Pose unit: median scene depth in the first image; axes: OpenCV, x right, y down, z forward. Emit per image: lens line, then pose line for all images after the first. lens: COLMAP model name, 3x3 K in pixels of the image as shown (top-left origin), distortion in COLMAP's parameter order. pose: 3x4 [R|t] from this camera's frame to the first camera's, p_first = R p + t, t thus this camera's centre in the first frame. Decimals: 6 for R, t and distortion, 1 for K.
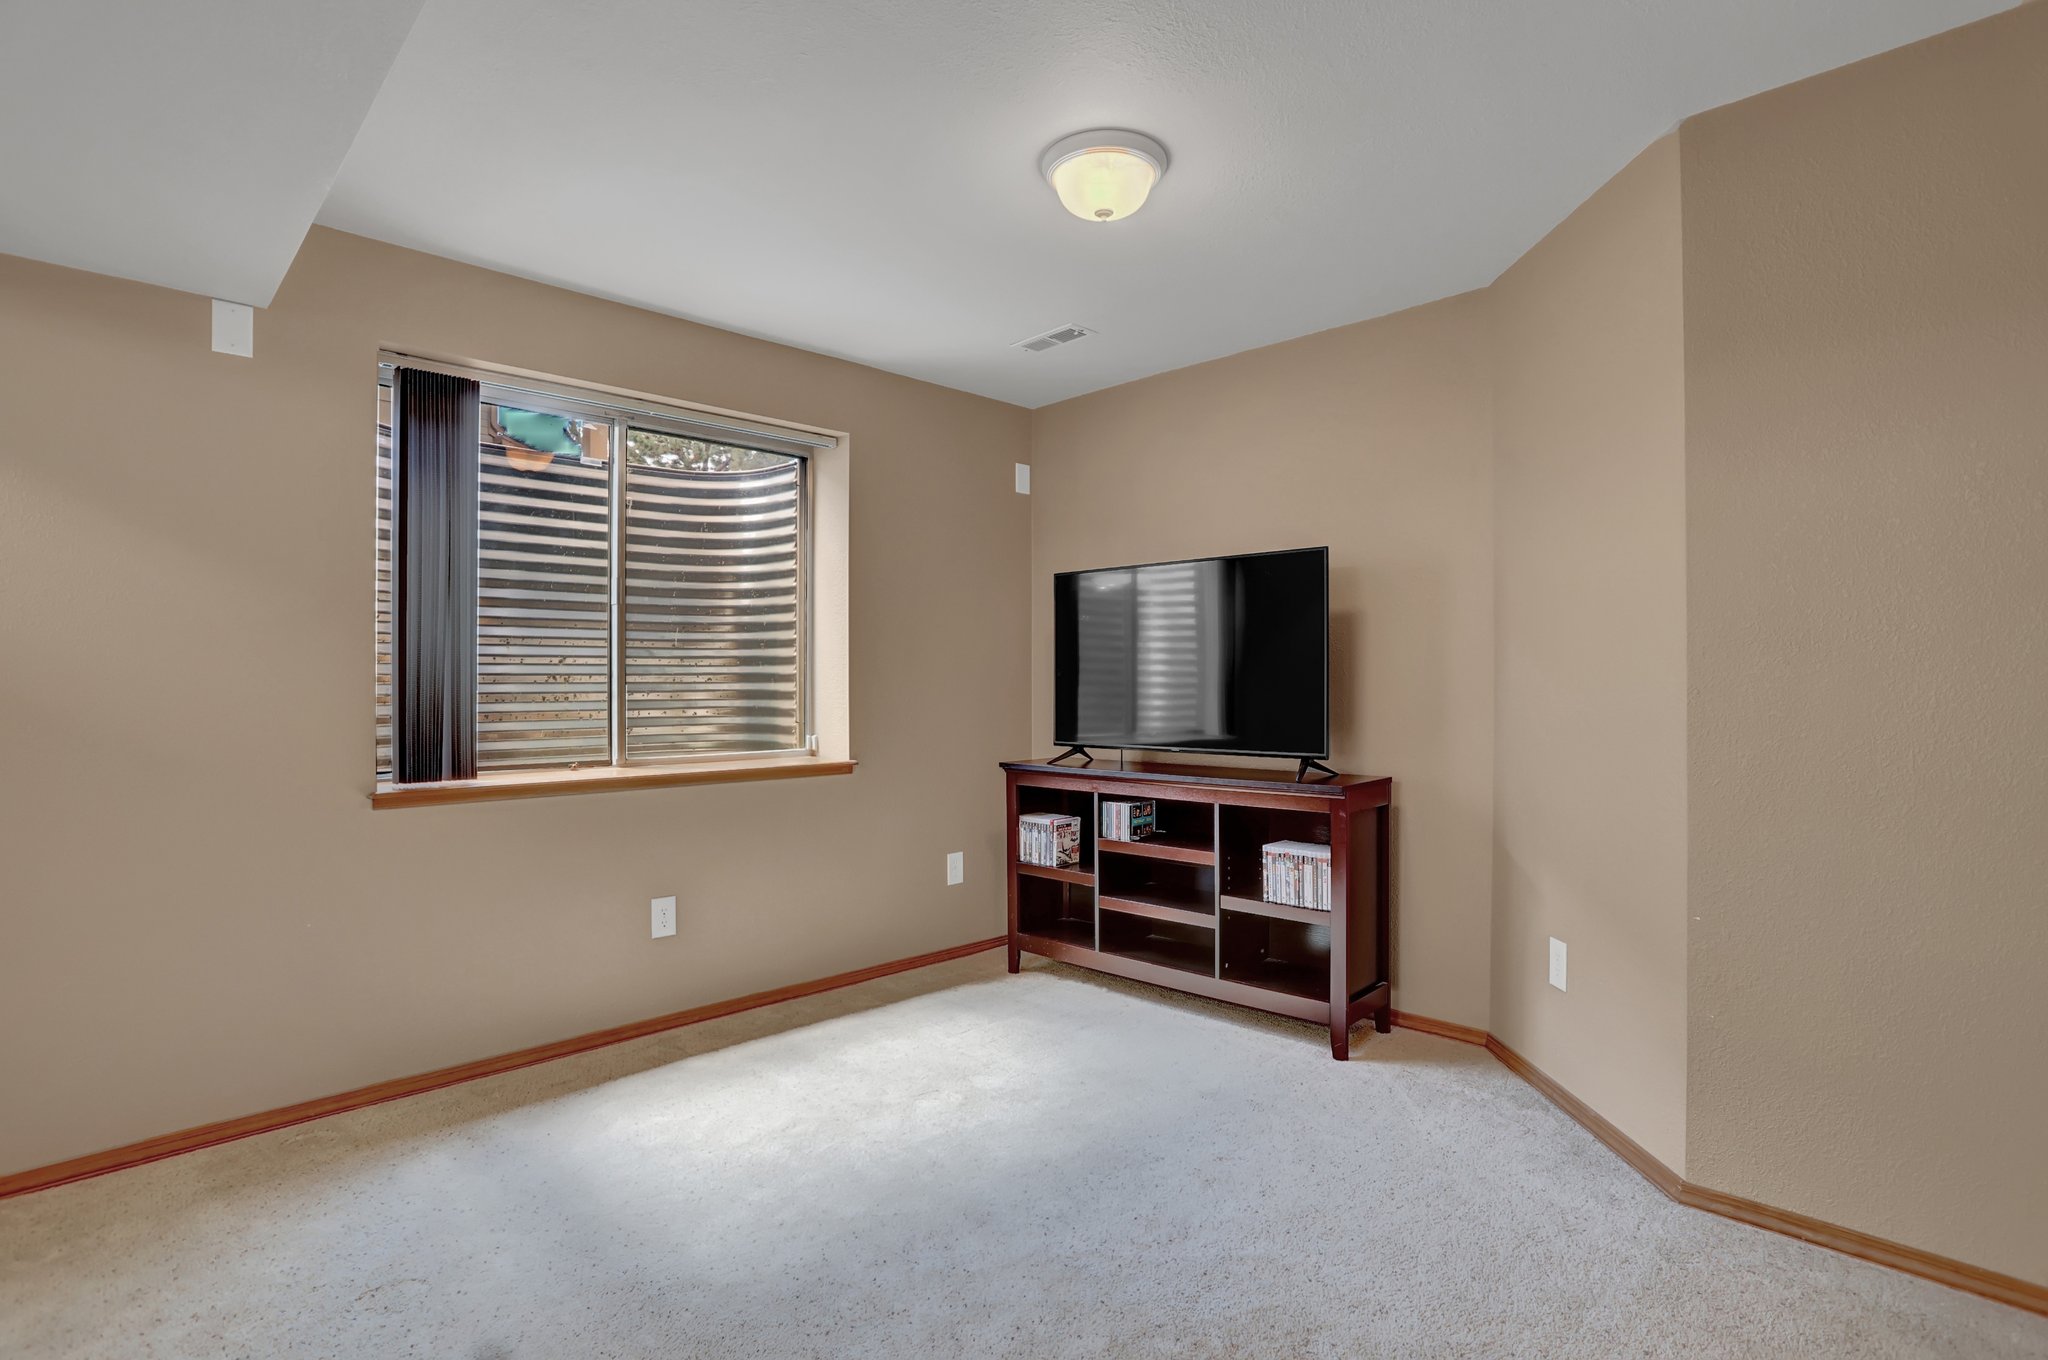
lens RADIAL K [[1009.6, 0, 1031.6], [0, 1009.6, 680.8], [0, 0, 1]] dist [-0.080224, 0.040412]
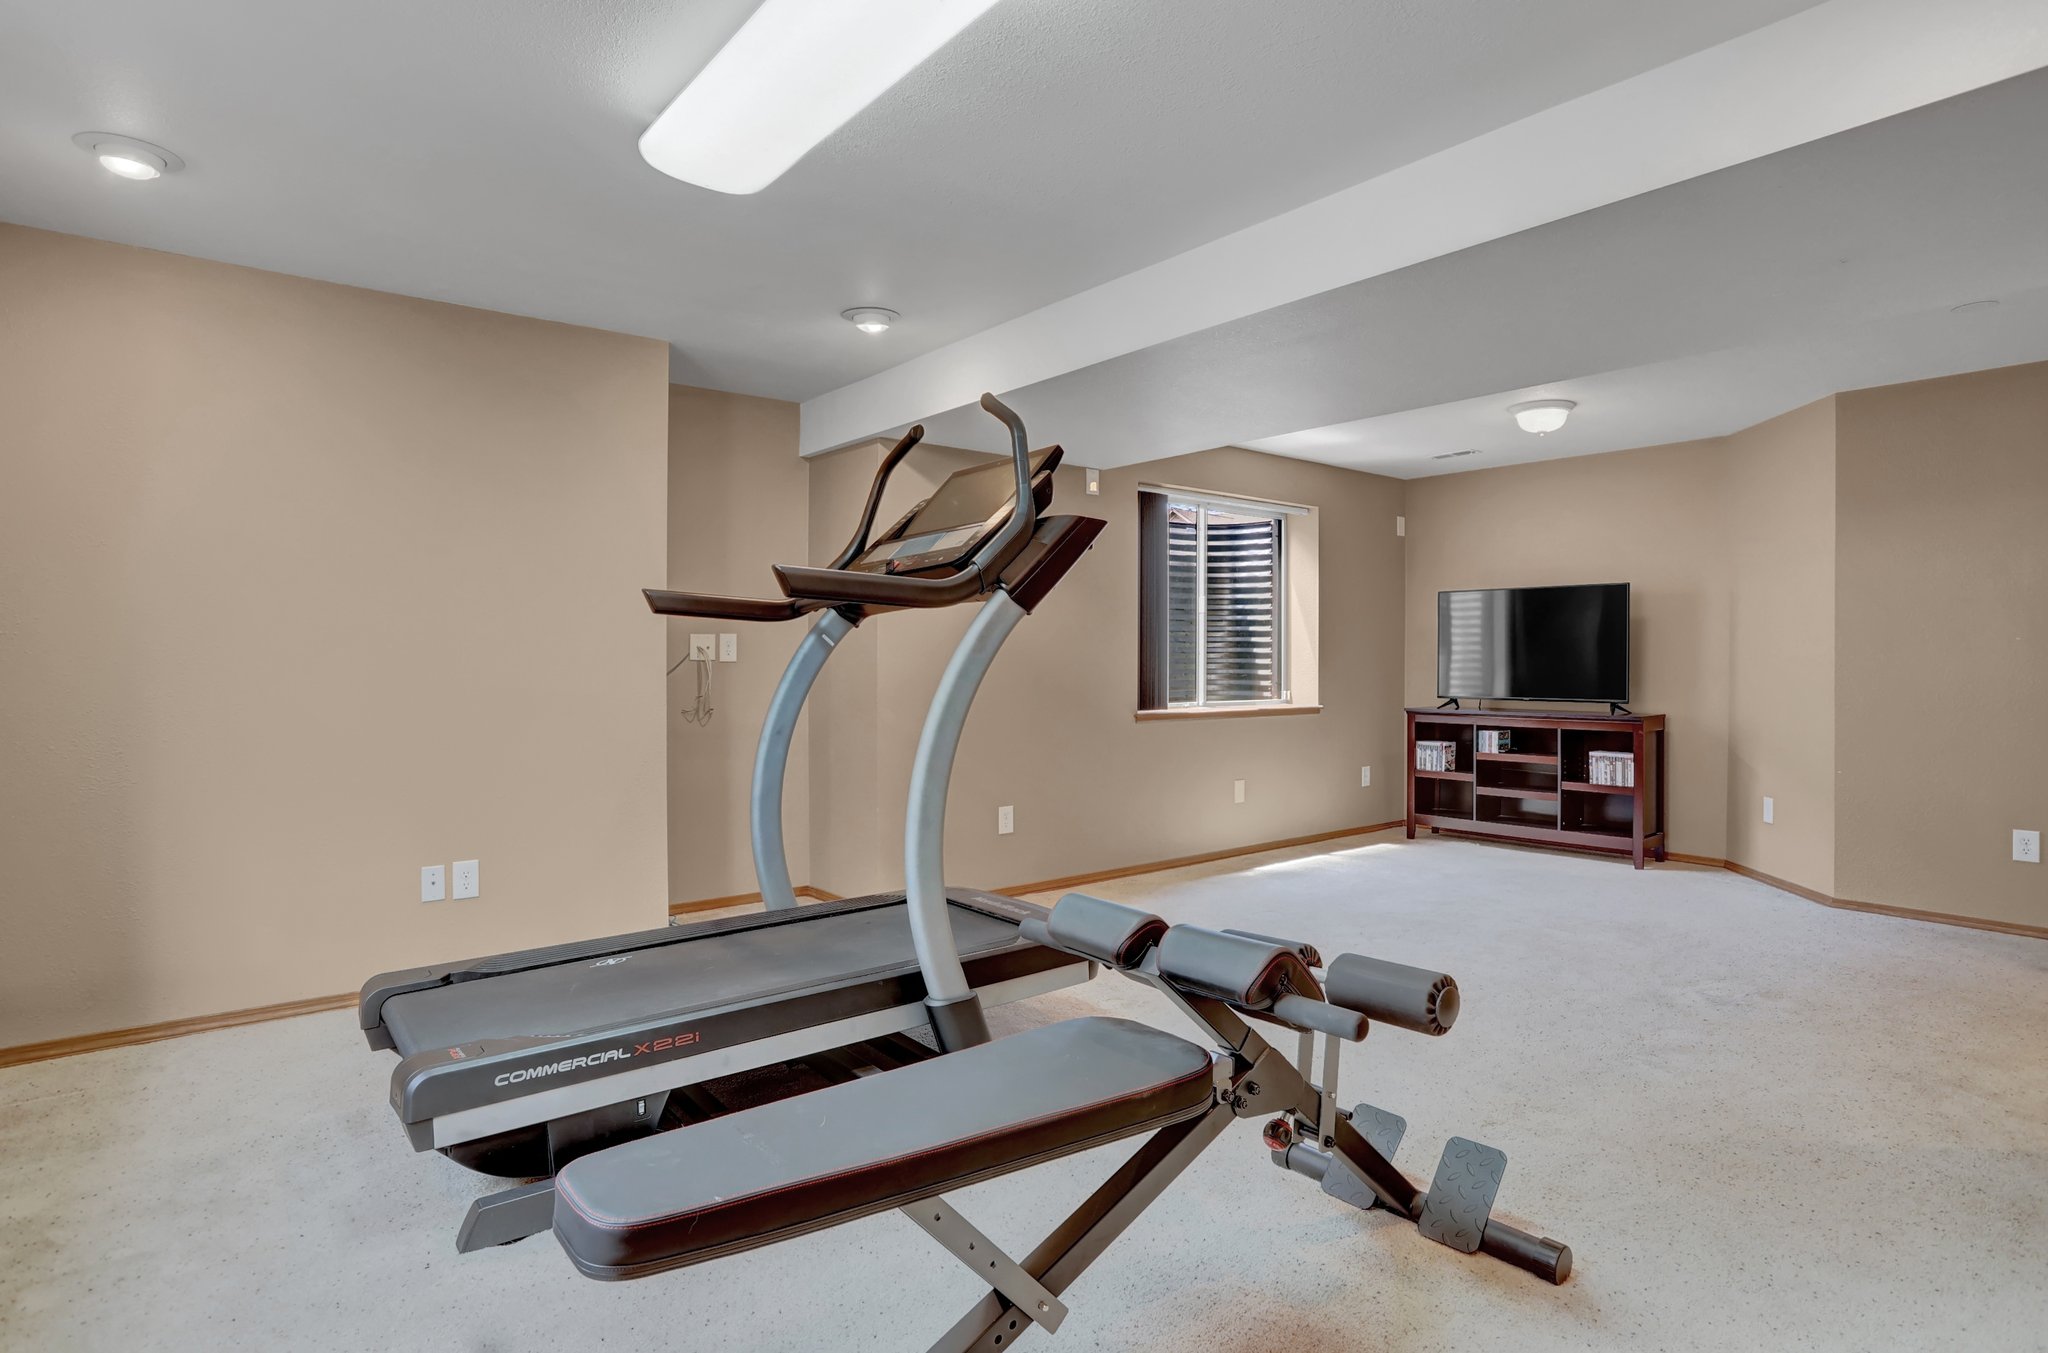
lens RADIAL K [[1091.5, 0, 1030.2], [0, 1091.5, 665.0], [0, 0, 1]] dist [-0.074648, 0.042913]
pose [[0.993608, 0.002932, -0.112851, -0.513016], [-0.001749, 0.999942, 0.010582, -0.006732], [0.112876, -0.010317, 0.993556, -0.943120]]
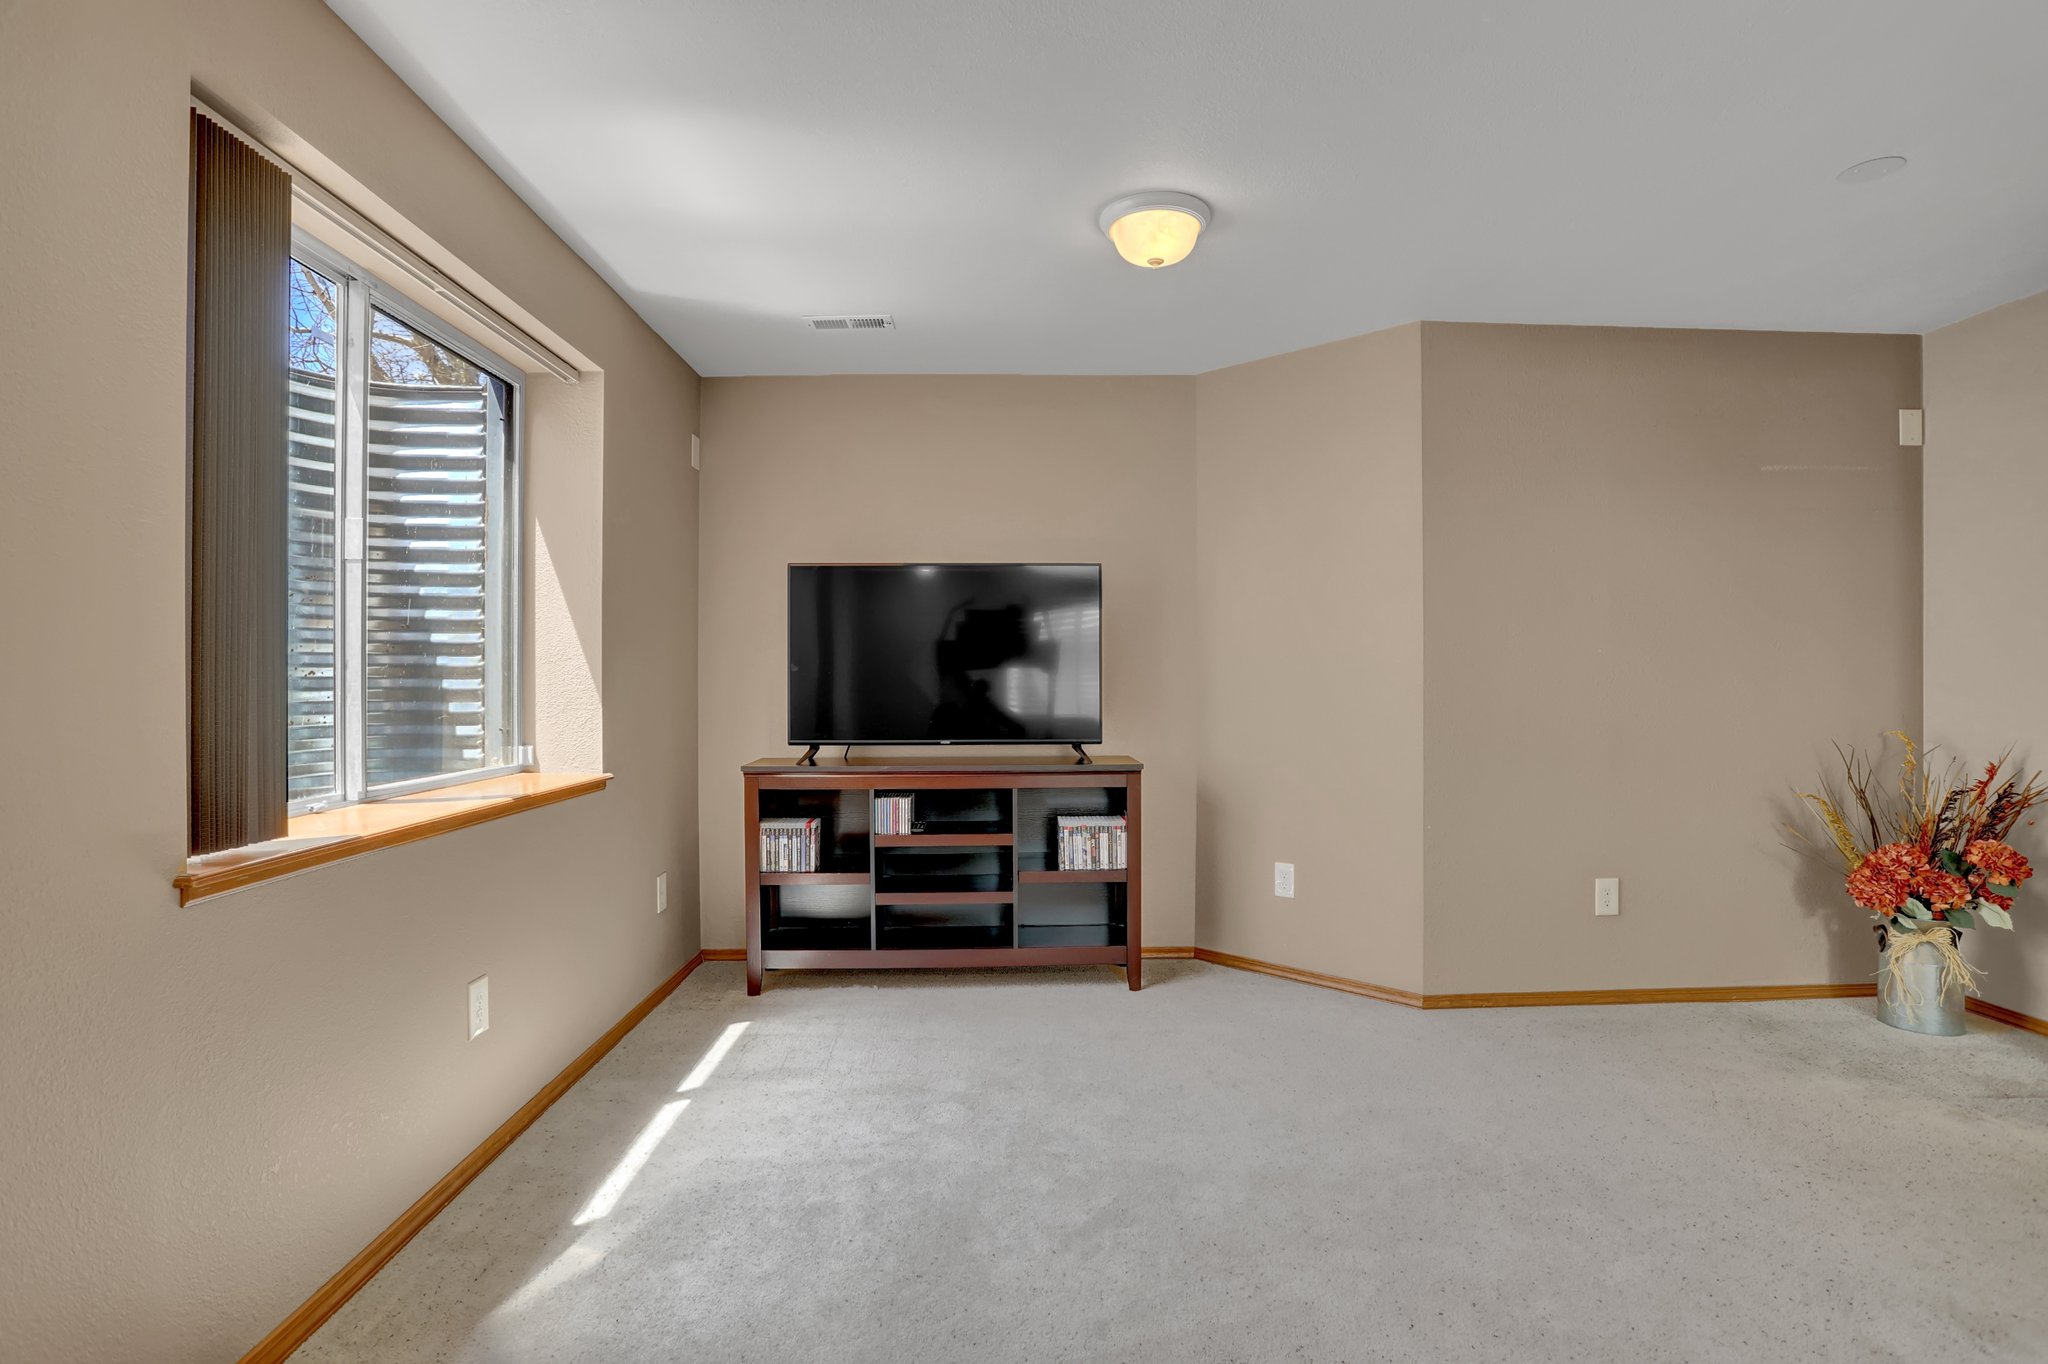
lens RADIAL K [[1000.5, 0, 1026.0], [0, 1000.5, 679.1], [0, 0, 1]] dist [-0.082538, 0.038089]
pose [[0.694777, 0.000521, 0.719225, -0.587113], [-0.001084, 0.999999, 0.000322, 0.002243], [-0.719224, -0.001004, 0.694778, 0.231625]]
